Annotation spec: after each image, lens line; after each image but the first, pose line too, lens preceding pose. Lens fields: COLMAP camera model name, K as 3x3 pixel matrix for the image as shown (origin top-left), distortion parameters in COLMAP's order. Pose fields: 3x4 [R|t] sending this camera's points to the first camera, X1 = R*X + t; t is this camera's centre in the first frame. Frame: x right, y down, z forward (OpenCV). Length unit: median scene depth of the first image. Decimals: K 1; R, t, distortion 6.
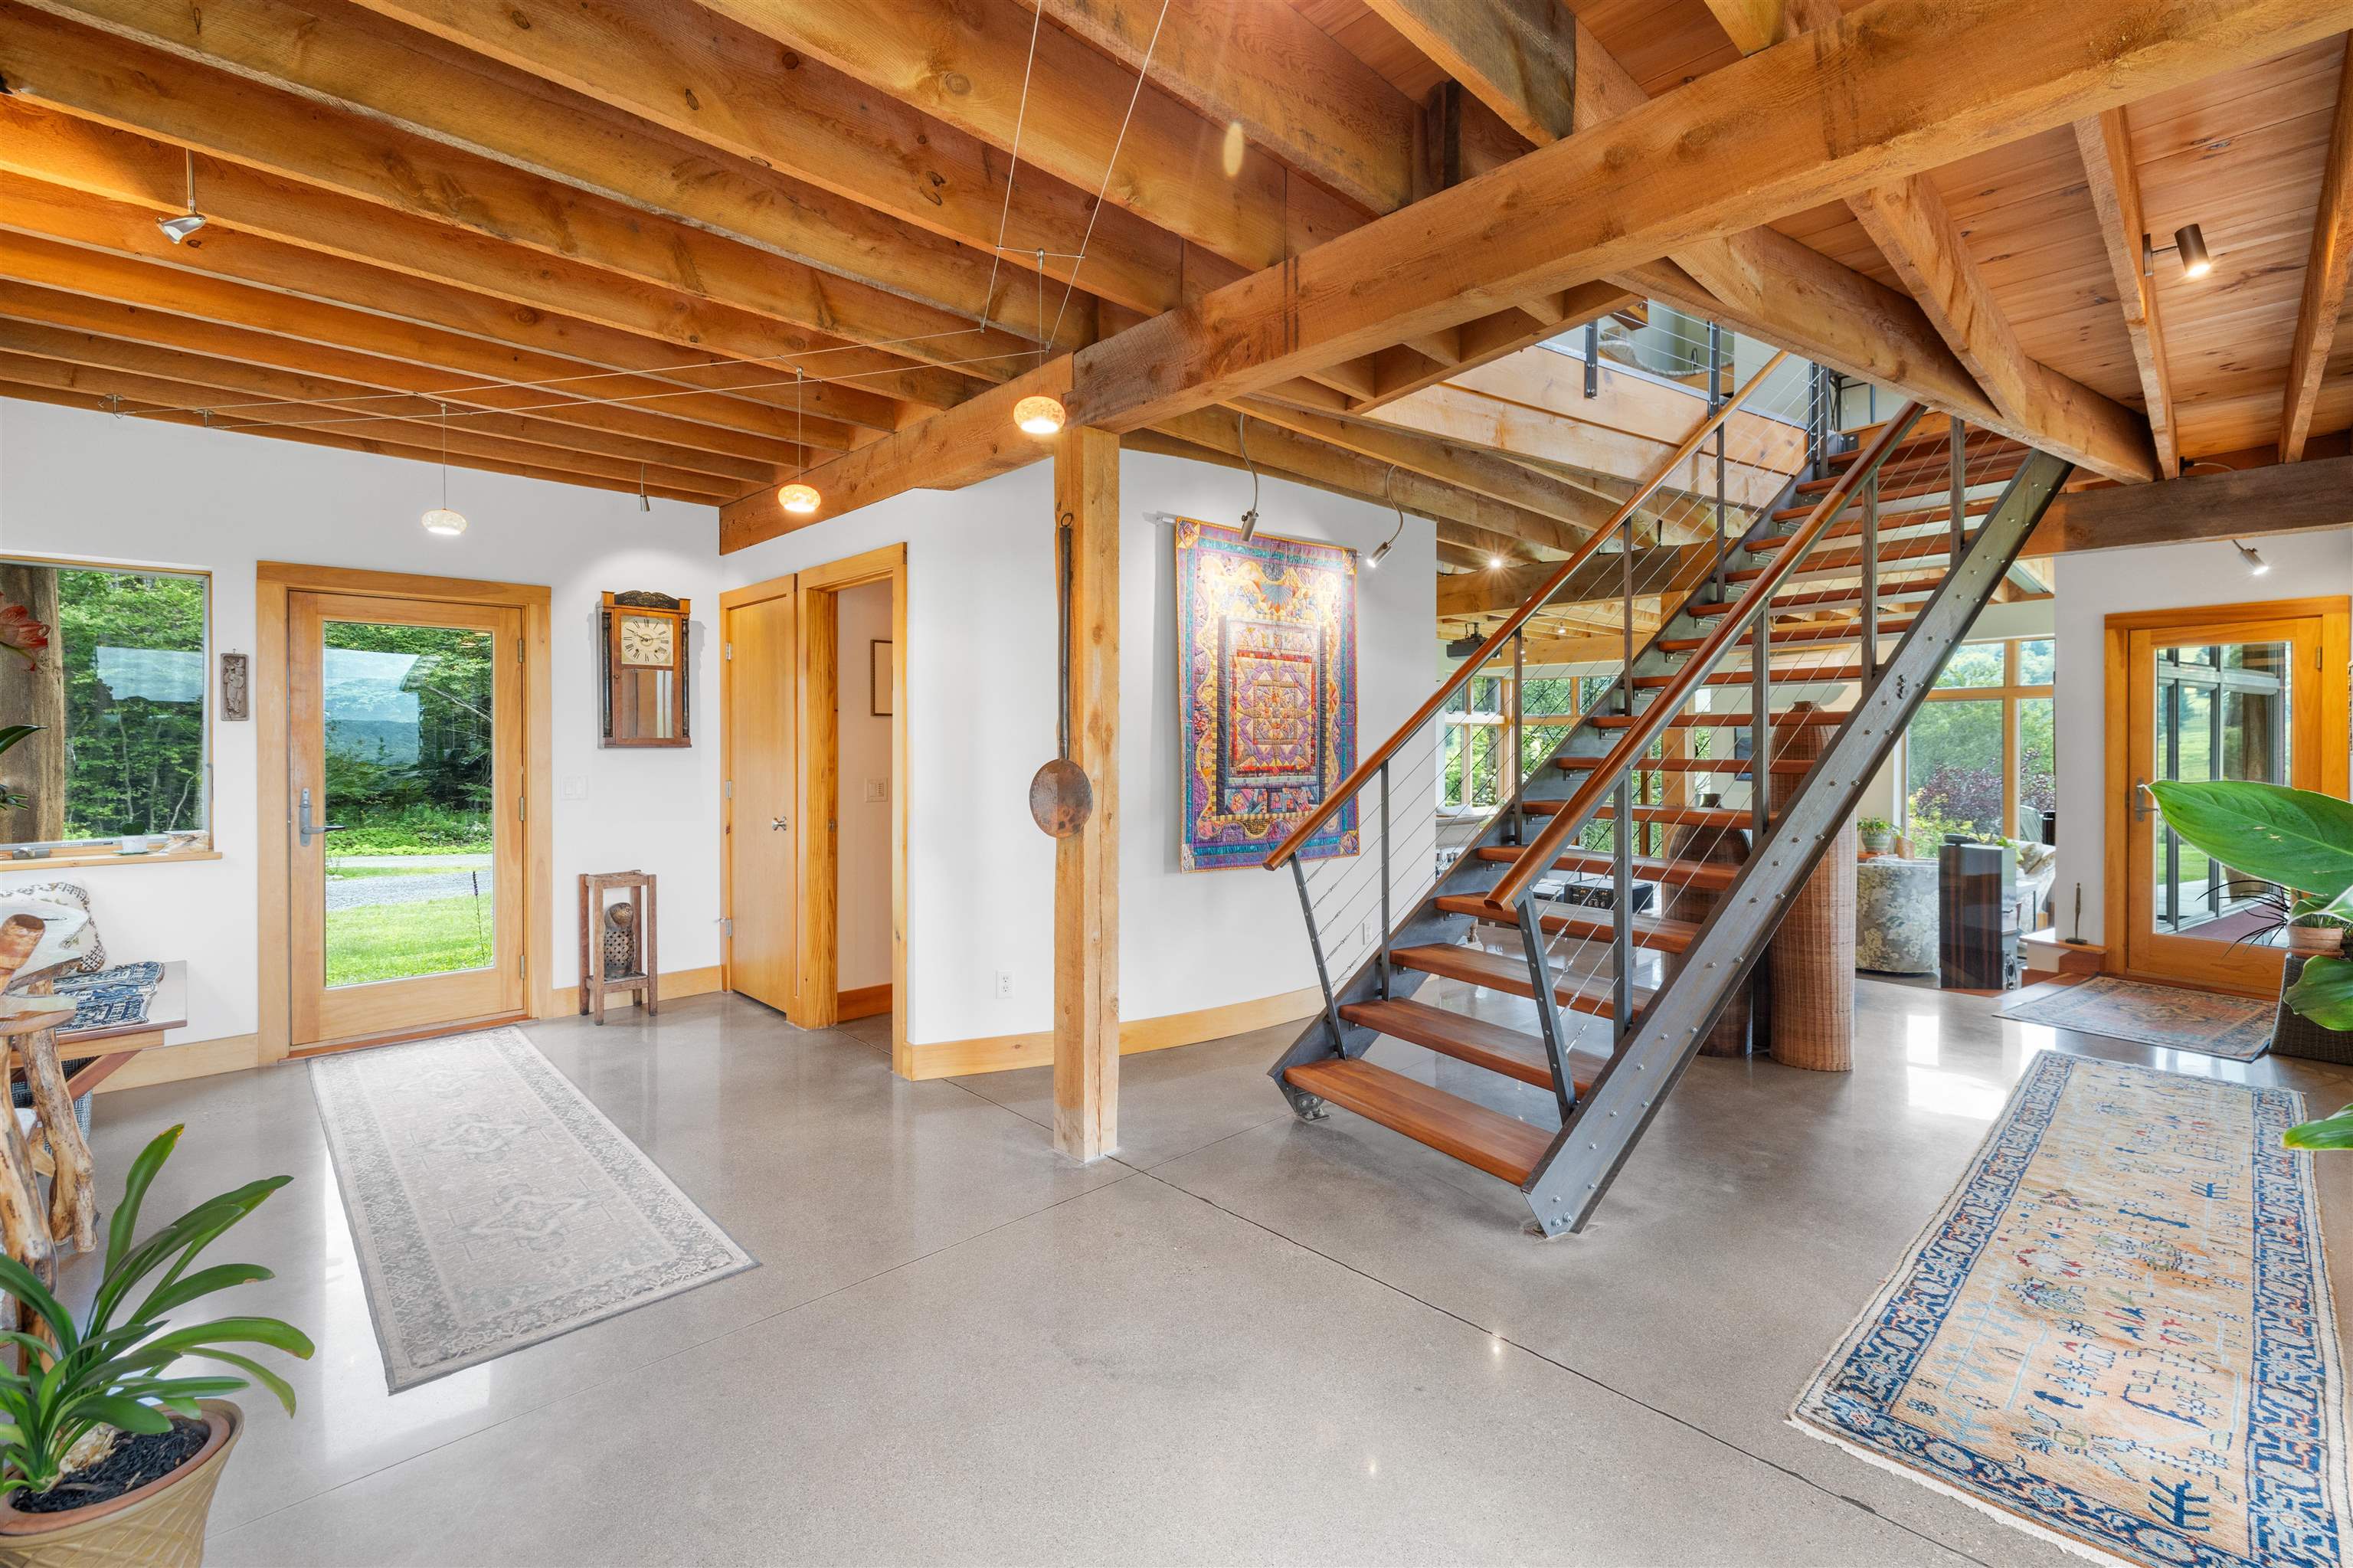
lens RADIAL K [[1015.0, 0, 1182.7], [0, 1015.0, 746.2], [0, 0, 1]] dist [0.000480, 0.000210]
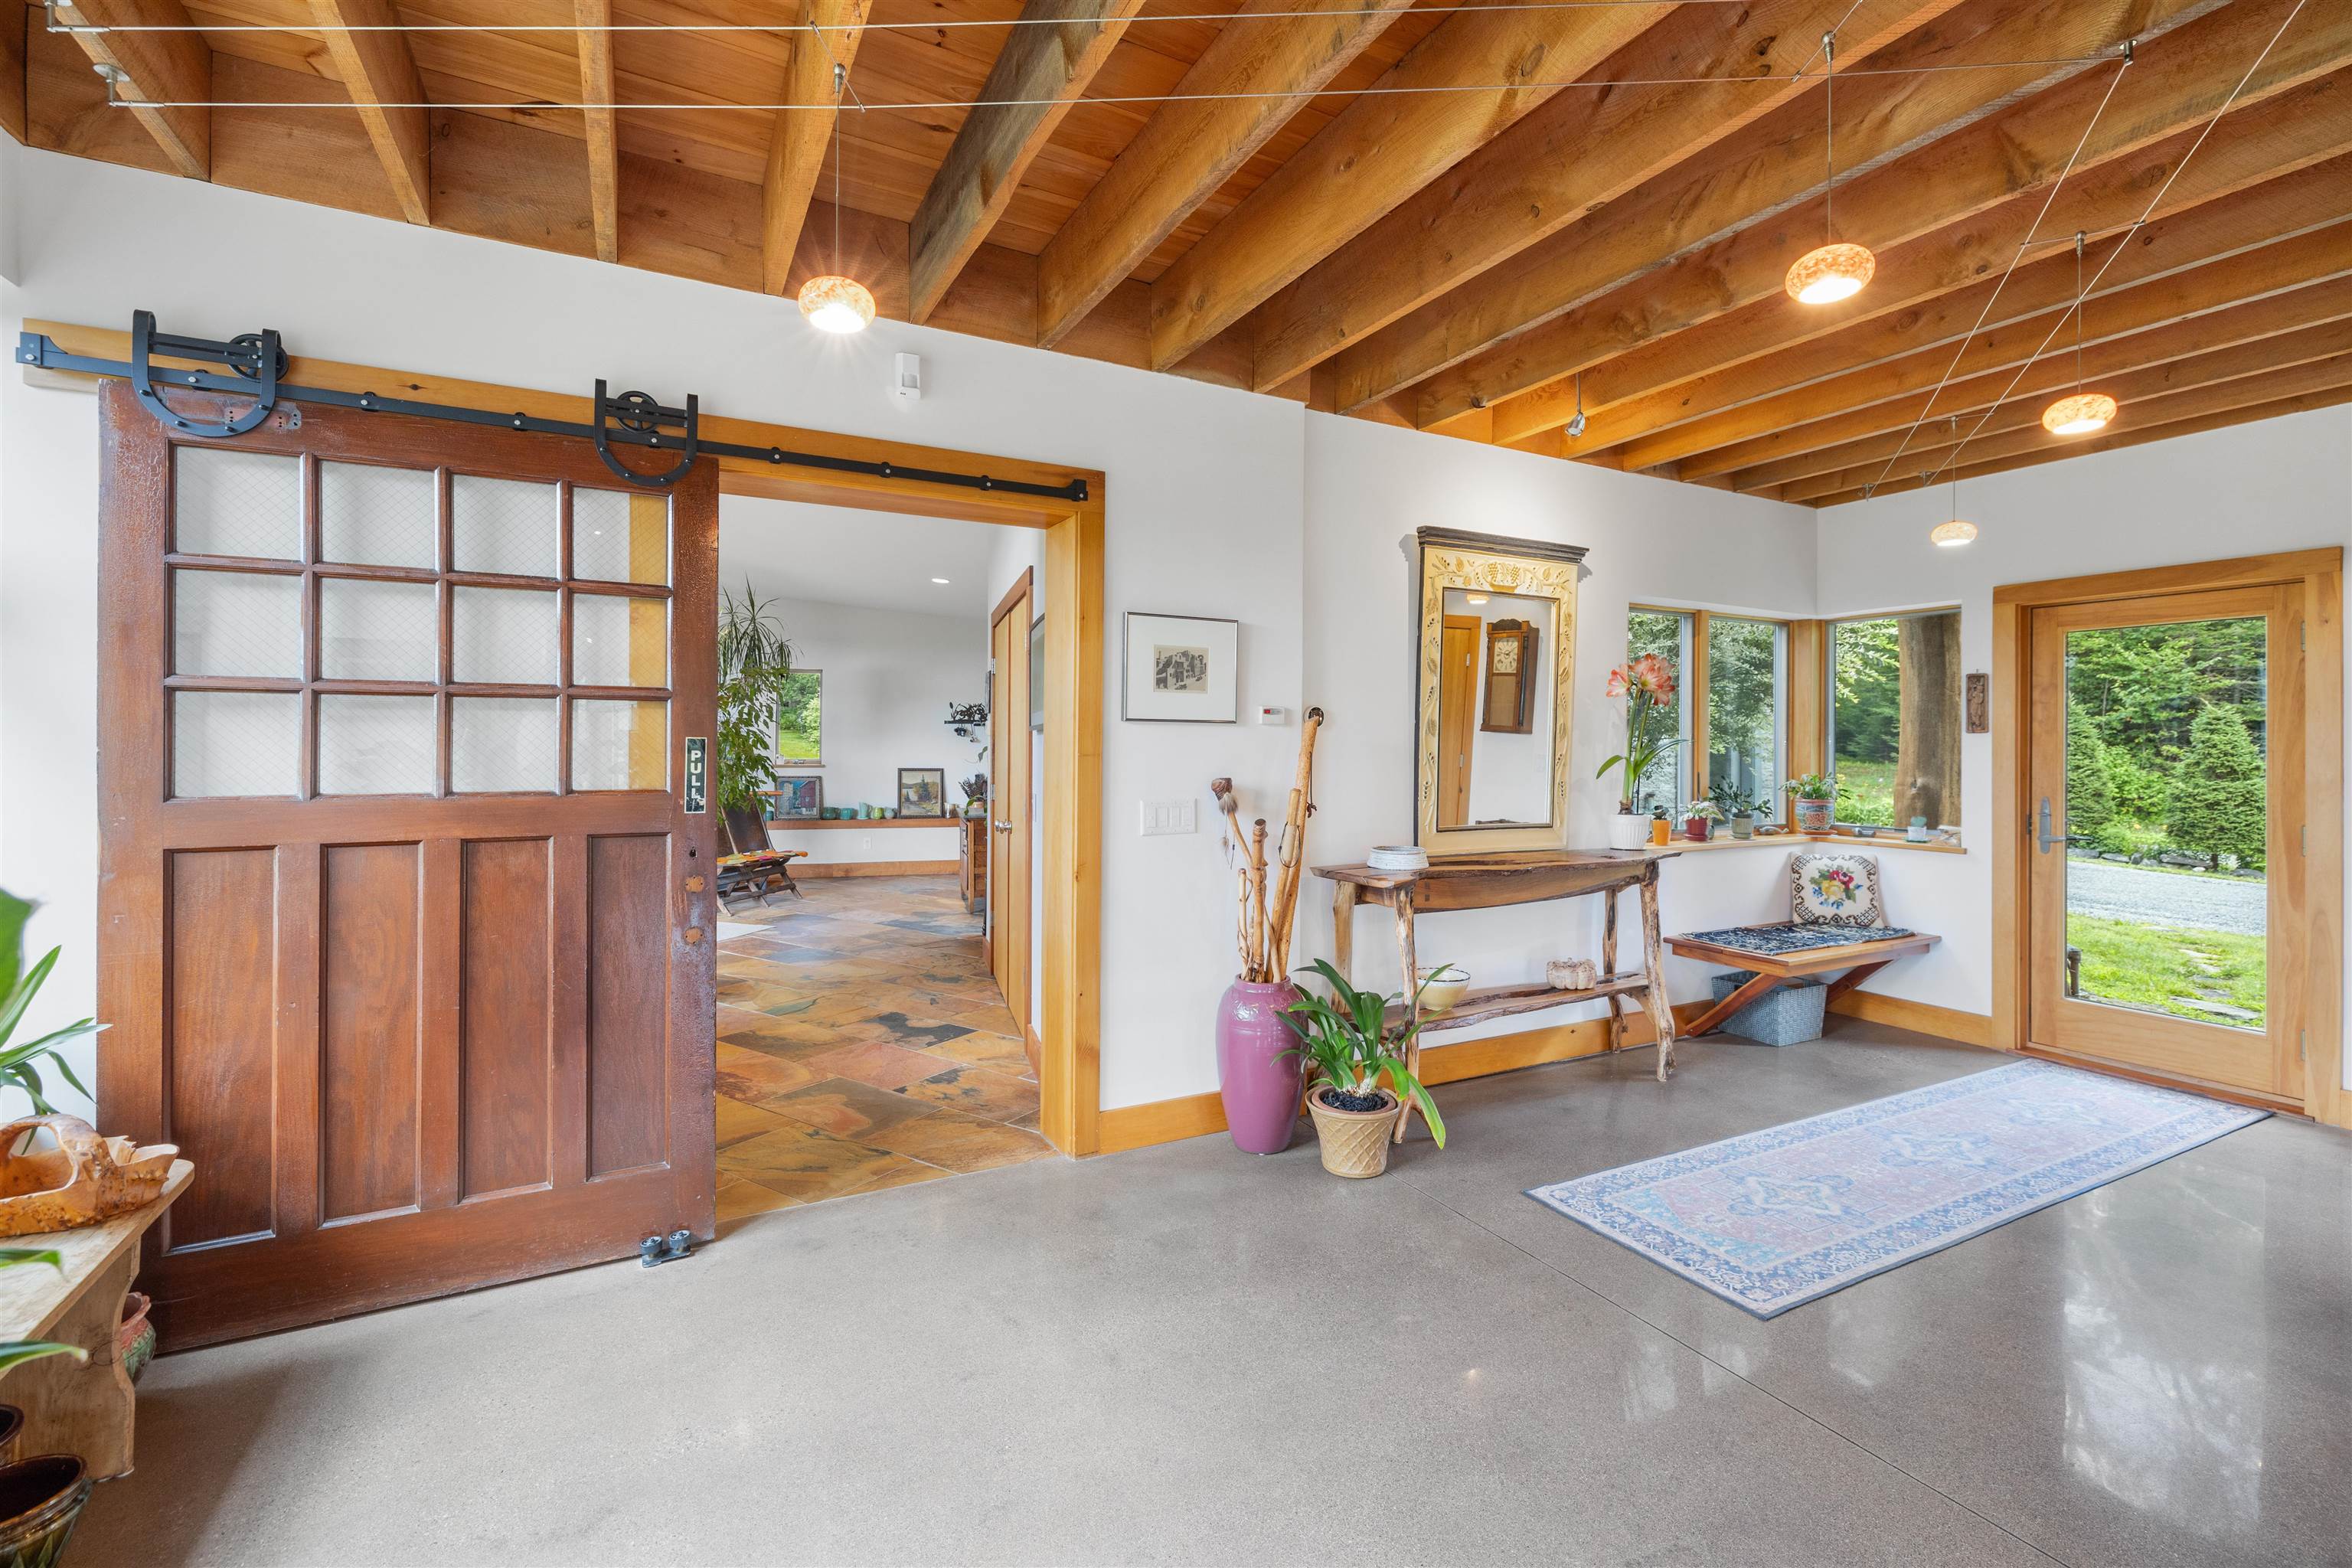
lens RADIAL K [[1014.6, 0, 1182.2], [0, 1014.6, 746.2], [0, 0, 1]] dist [0.000480, 0.000210]
pose [[-0.281602, -0.000964, -0.959531, 0.388160], [-0.007299, 0.999973, 0.001138, -0.005413], [0.959504, 0.007324, -0.281601, 0.467336]]
